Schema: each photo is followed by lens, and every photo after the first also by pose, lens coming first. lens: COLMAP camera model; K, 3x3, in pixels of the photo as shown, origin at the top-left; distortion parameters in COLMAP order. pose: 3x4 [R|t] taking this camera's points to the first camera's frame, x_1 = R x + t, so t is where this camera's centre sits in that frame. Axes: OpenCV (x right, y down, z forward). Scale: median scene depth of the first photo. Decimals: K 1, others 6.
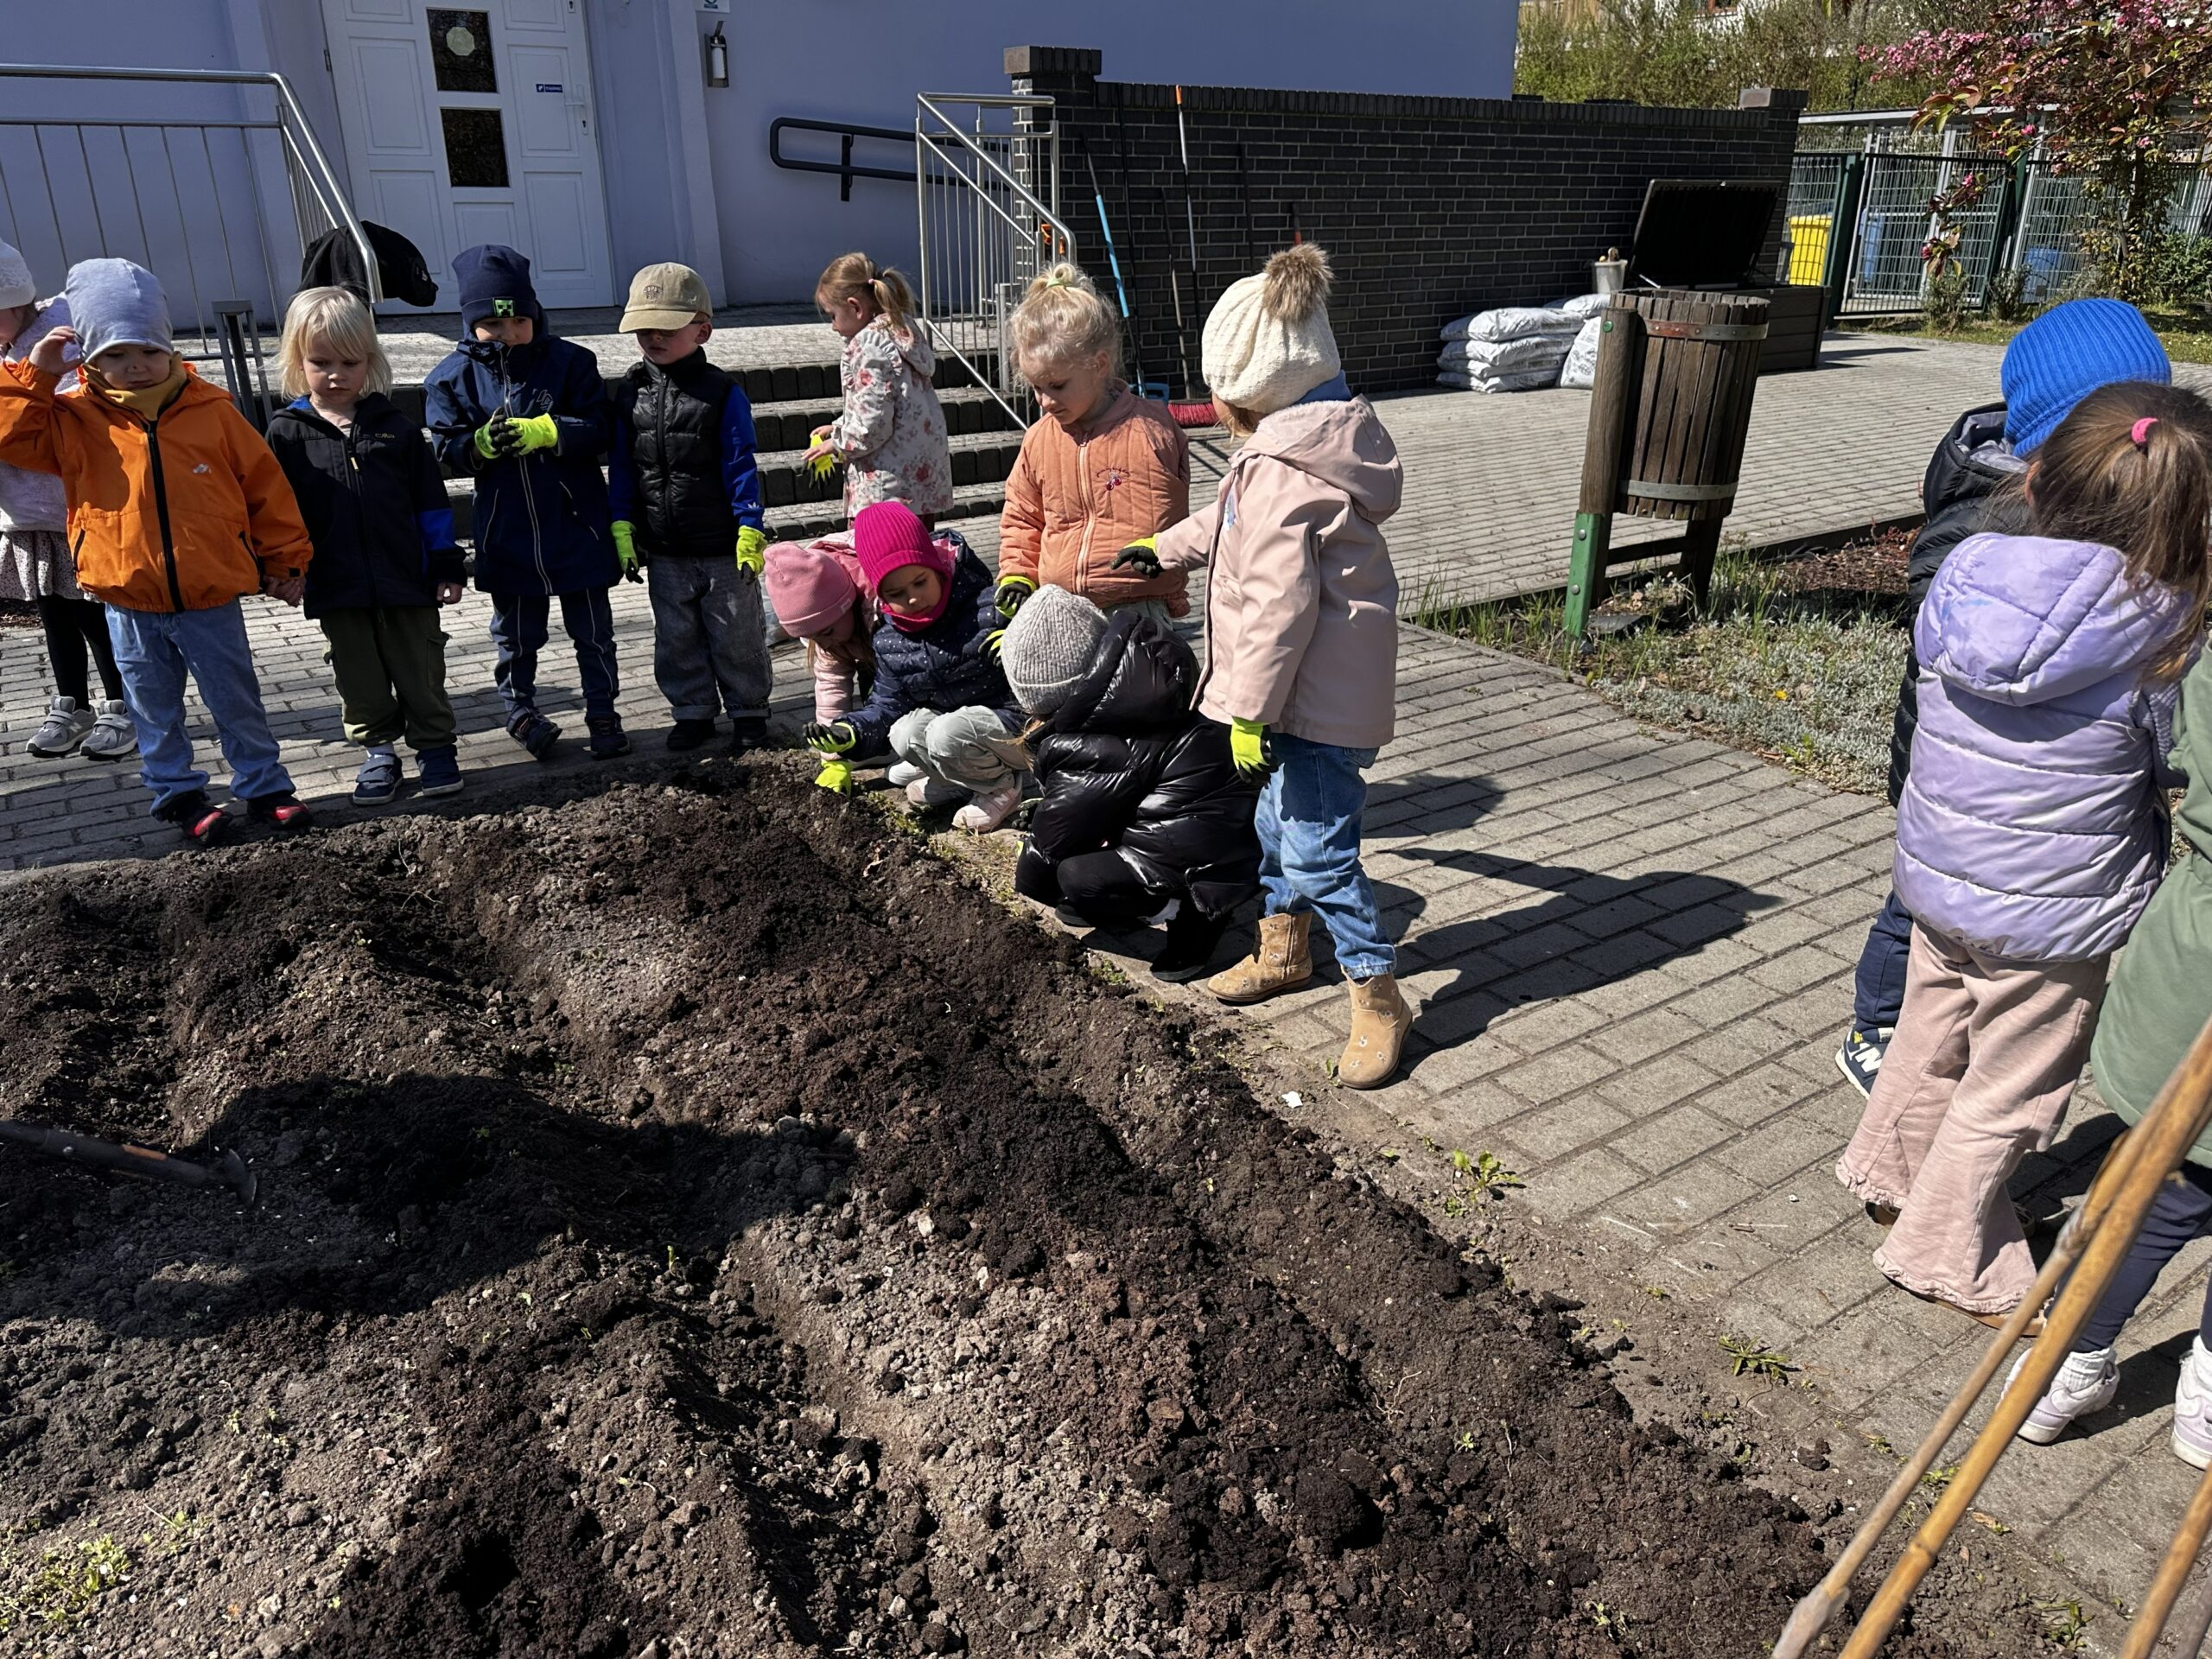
lens RADIAL K [[1566.9, 0, 1115.2], [0, 1566.9, 822.5], [0, 0, 1]] dist [0.026594, -0.036494]
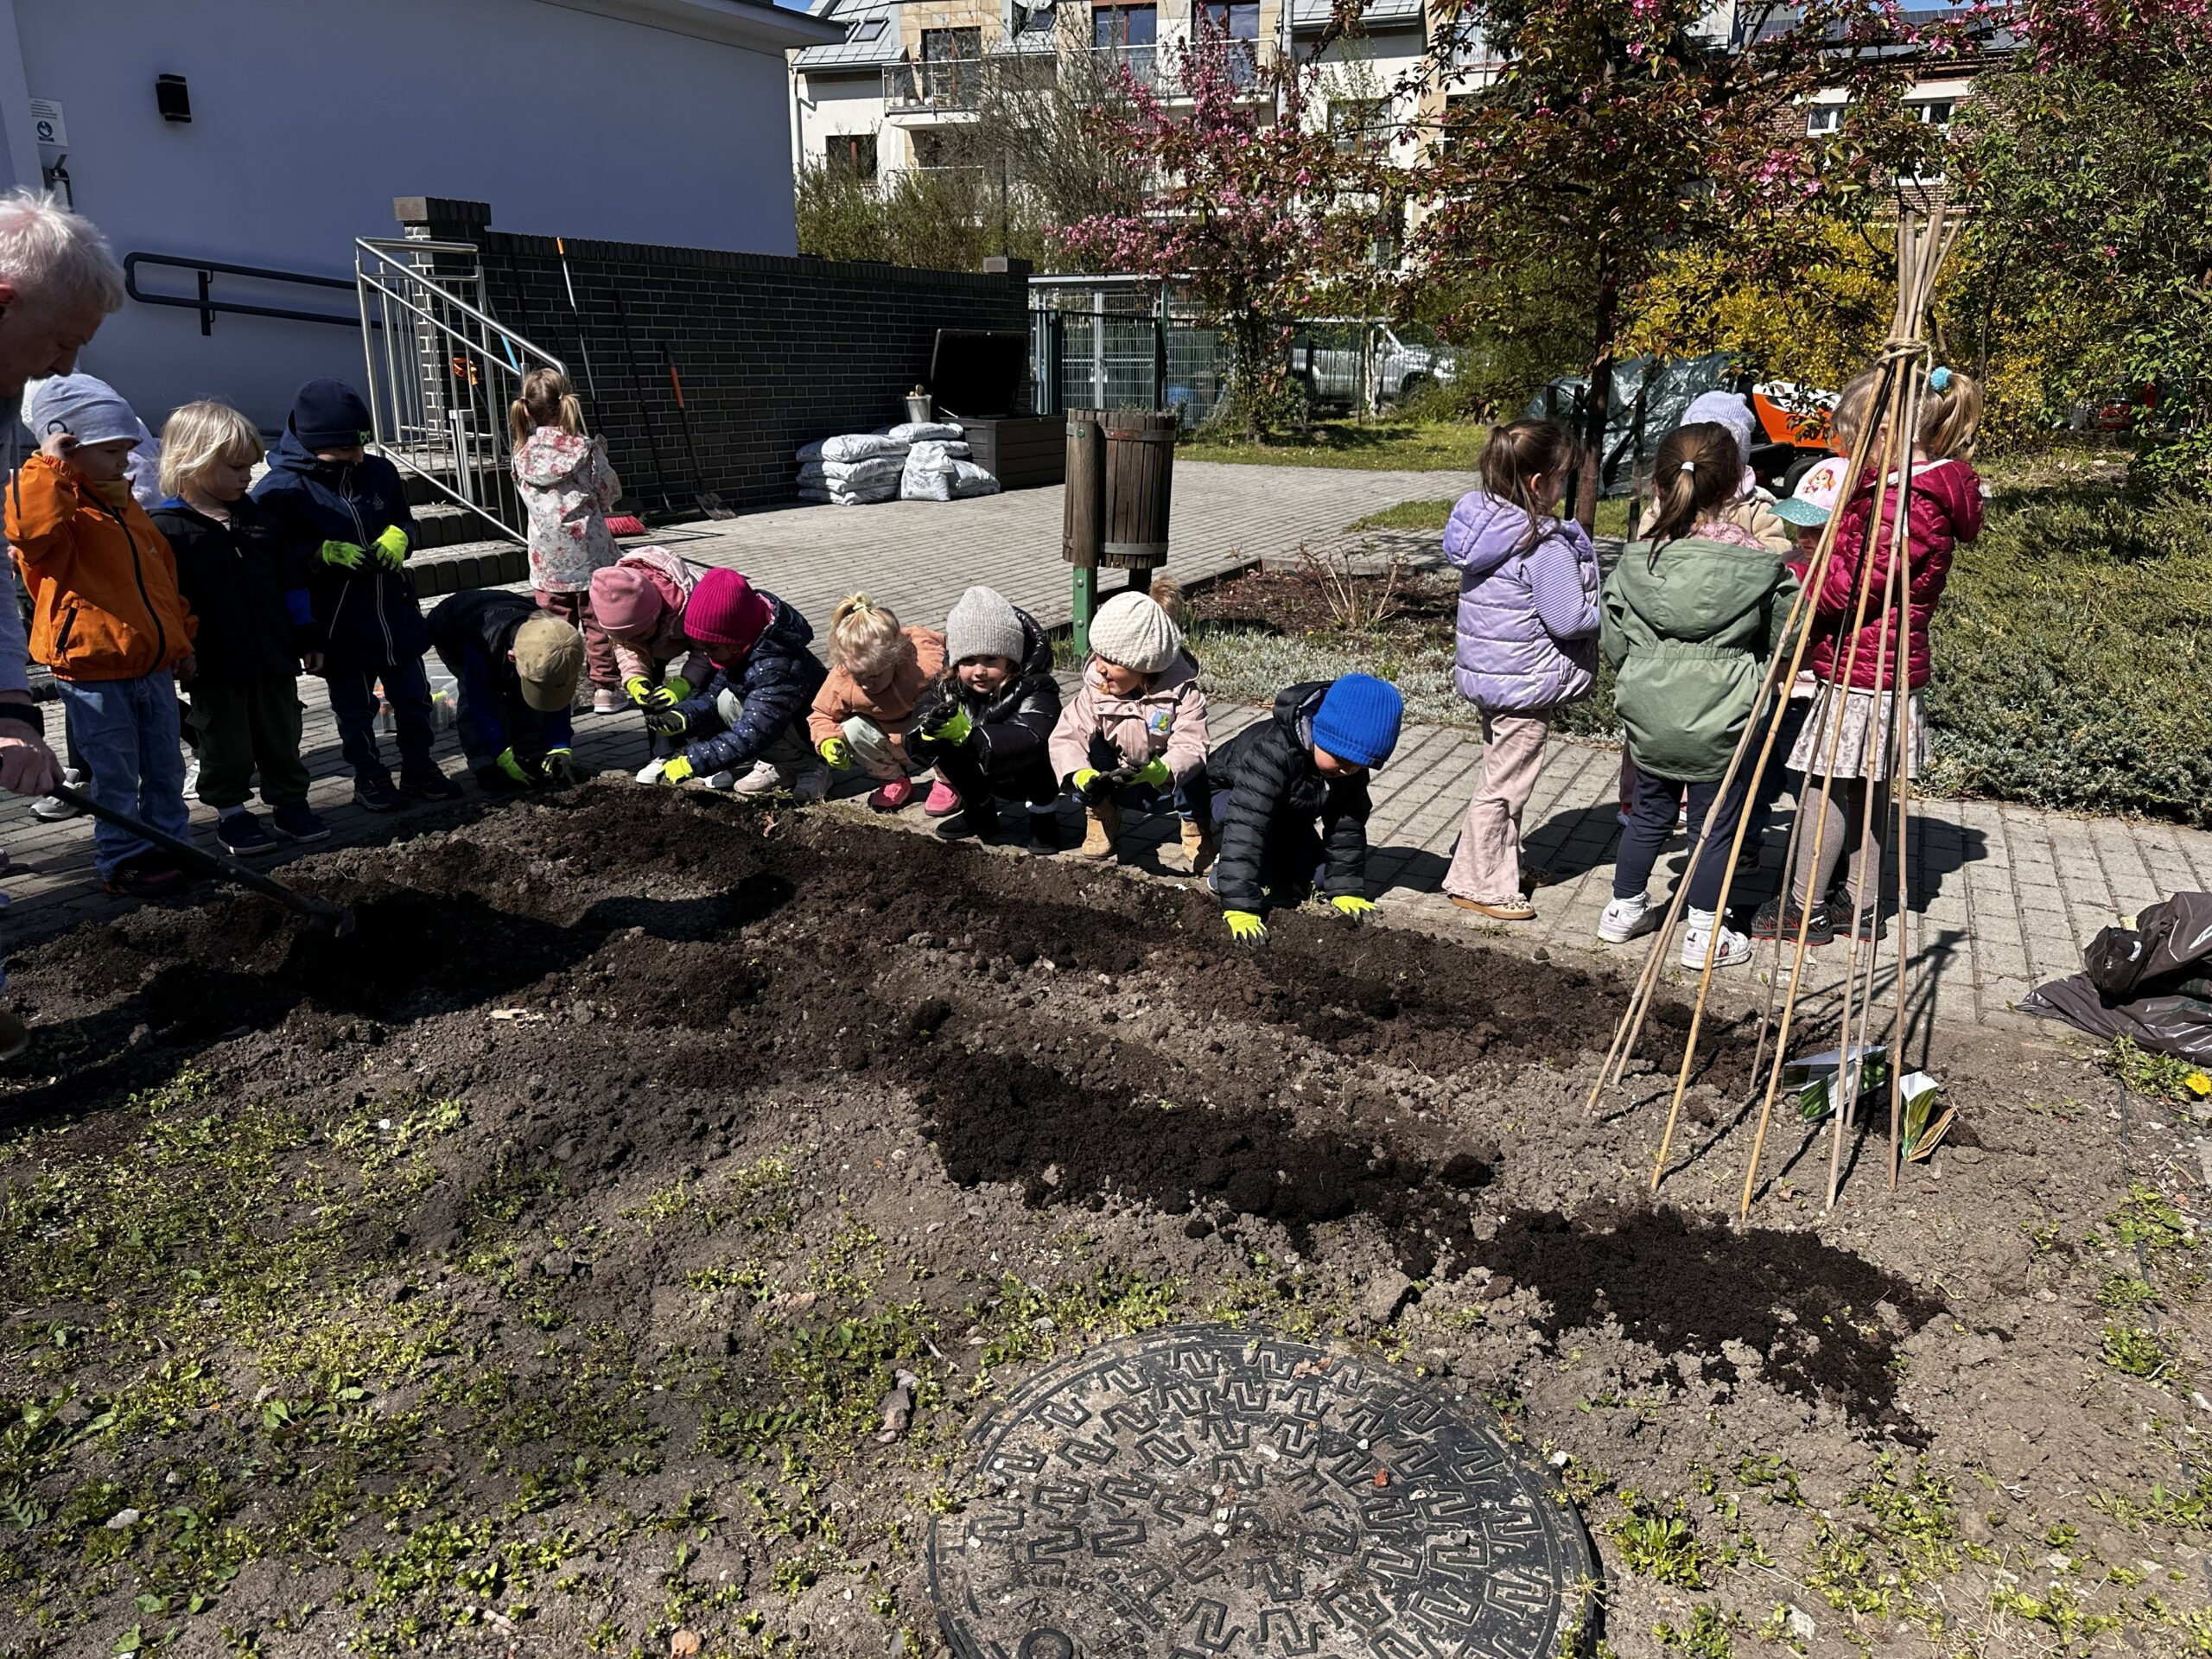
lens RADIAL K [[1566.9, 0, 1103.8], [0, 1566.9, 851.9], [0, 0, 1]] dist [0.026594, -0.036494]
pose [[0.878730, -0.136998, 0.457236, -0.485314], [0.166534, 0.985726, -0.024705, 0.119001], [-0.447325, 0.097854, 0.889002, -0.276866]]
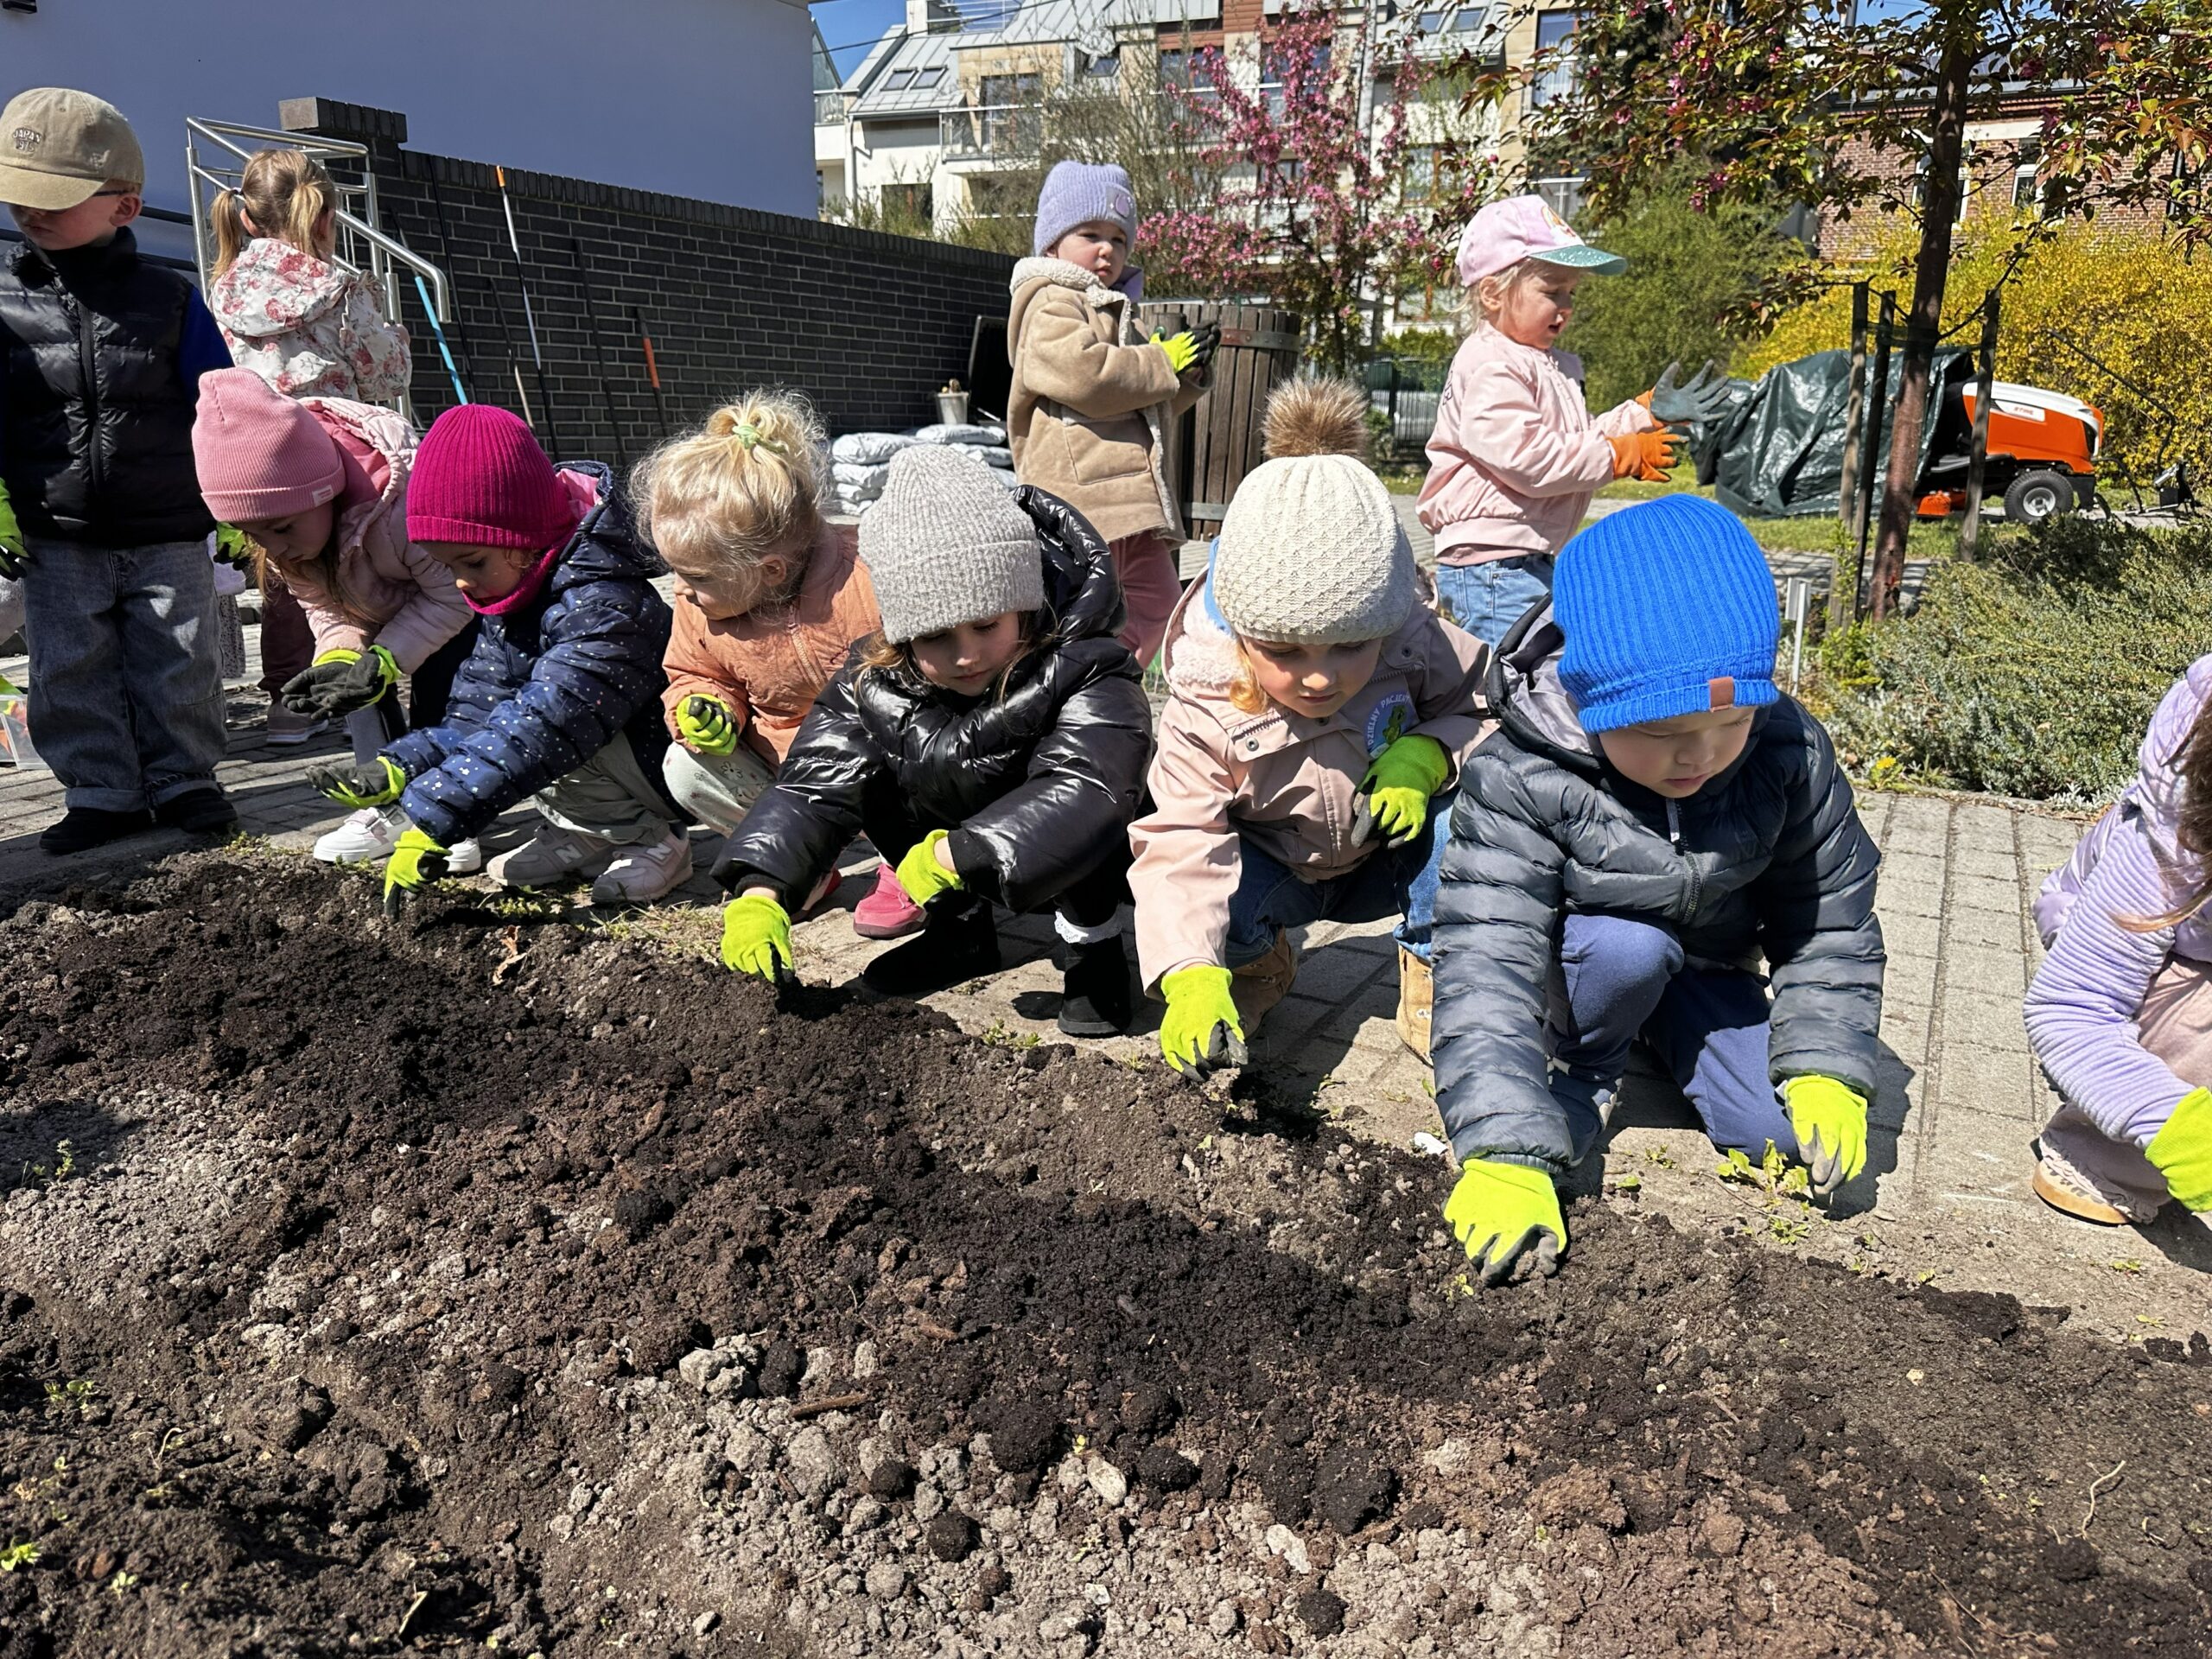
lens RADIAL K [[1566.9, 0, 1087.5], [0, 1566.9, 834.6], [0, 0, 1]] dist [0.026594, -0.036494]
pose [[0.899231, -0.100033, 0.425884, -0.197329], [0.149835, 0.985051, -0.084998, 0.059709], [-0.411015, 0.140245, 0.900777, 0.326590]]
